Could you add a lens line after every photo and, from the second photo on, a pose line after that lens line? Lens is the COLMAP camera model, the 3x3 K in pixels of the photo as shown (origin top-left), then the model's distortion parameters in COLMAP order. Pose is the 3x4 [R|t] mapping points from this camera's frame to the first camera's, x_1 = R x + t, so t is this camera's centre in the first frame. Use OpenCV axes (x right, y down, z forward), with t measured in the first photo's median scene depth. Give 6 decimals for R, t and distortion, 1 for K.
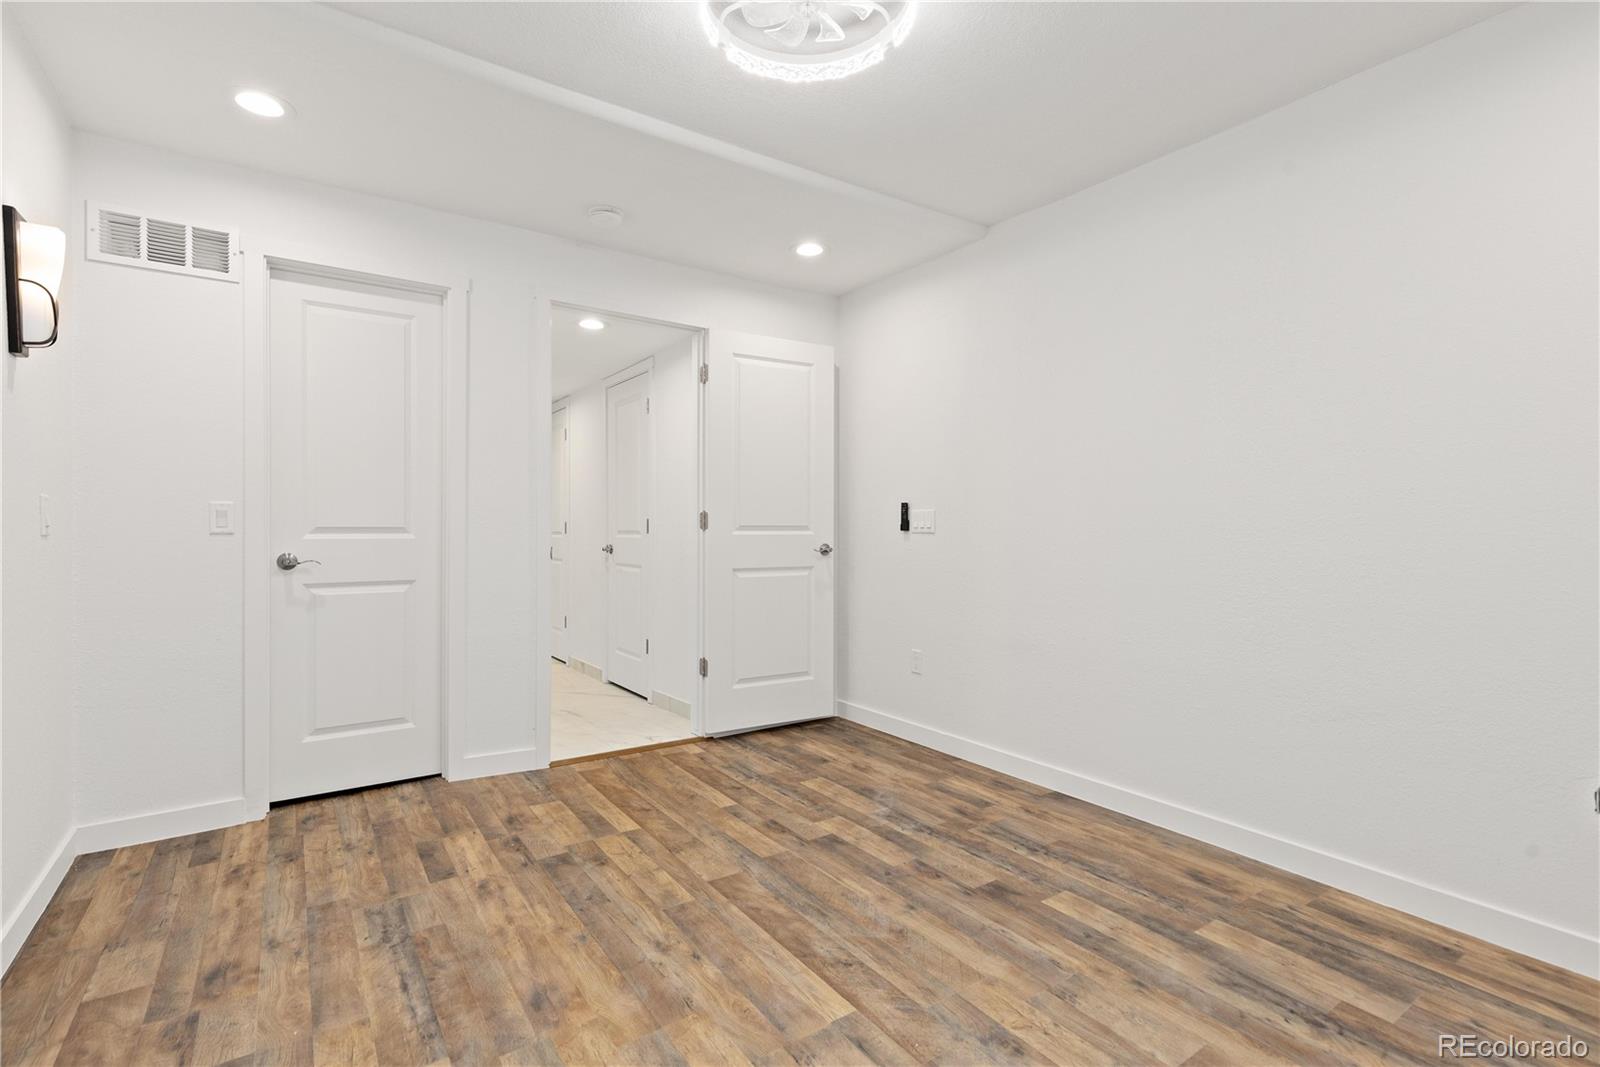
lens RADIAL K [[732.9, 0, 799.5], [0, 732.9, 529.2], [0, 0, 1]] dist [0.005534, 0.000096]
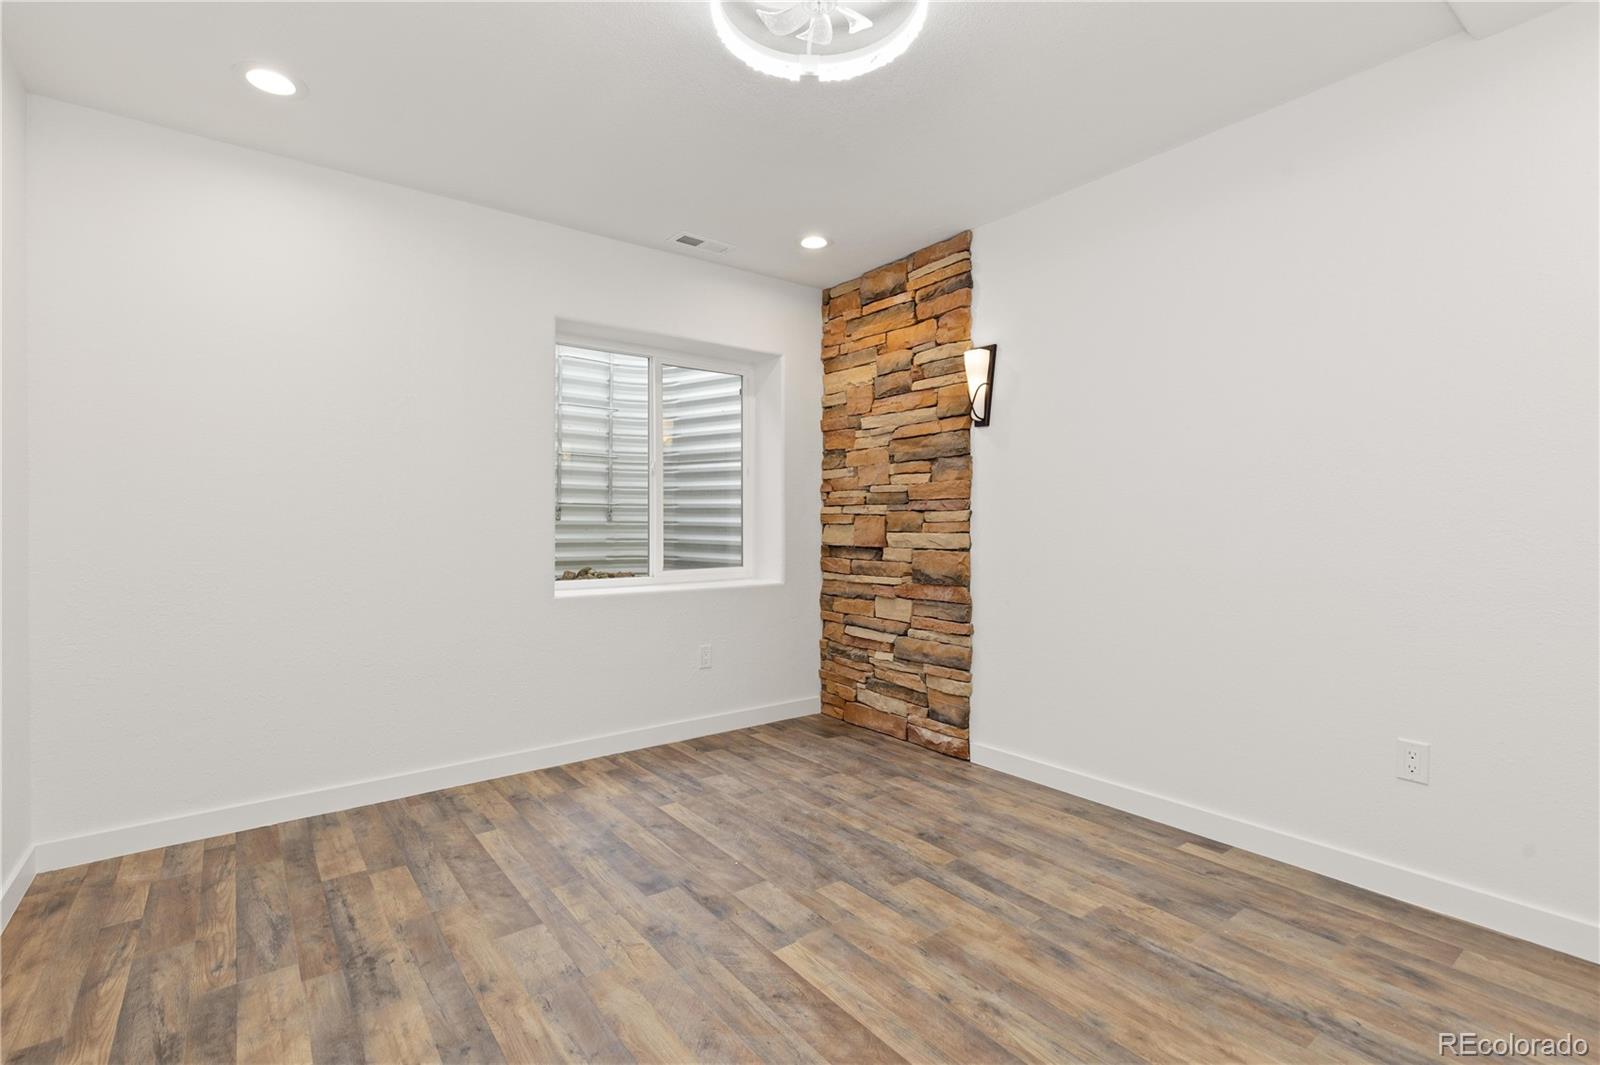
lens RADIAL K [[732.9, 0, 799.5], [0, 732.9, 527.8], [0, 0, 1]] dist [0.005534, 0.000096]
pose [[-0.998809, -0.000772, -0.048777, 0.086607], [-0.001314, 0.999938, 0.011081, -0.009867], [0.048766, 0.011132, -0.998748, 1.984899]]
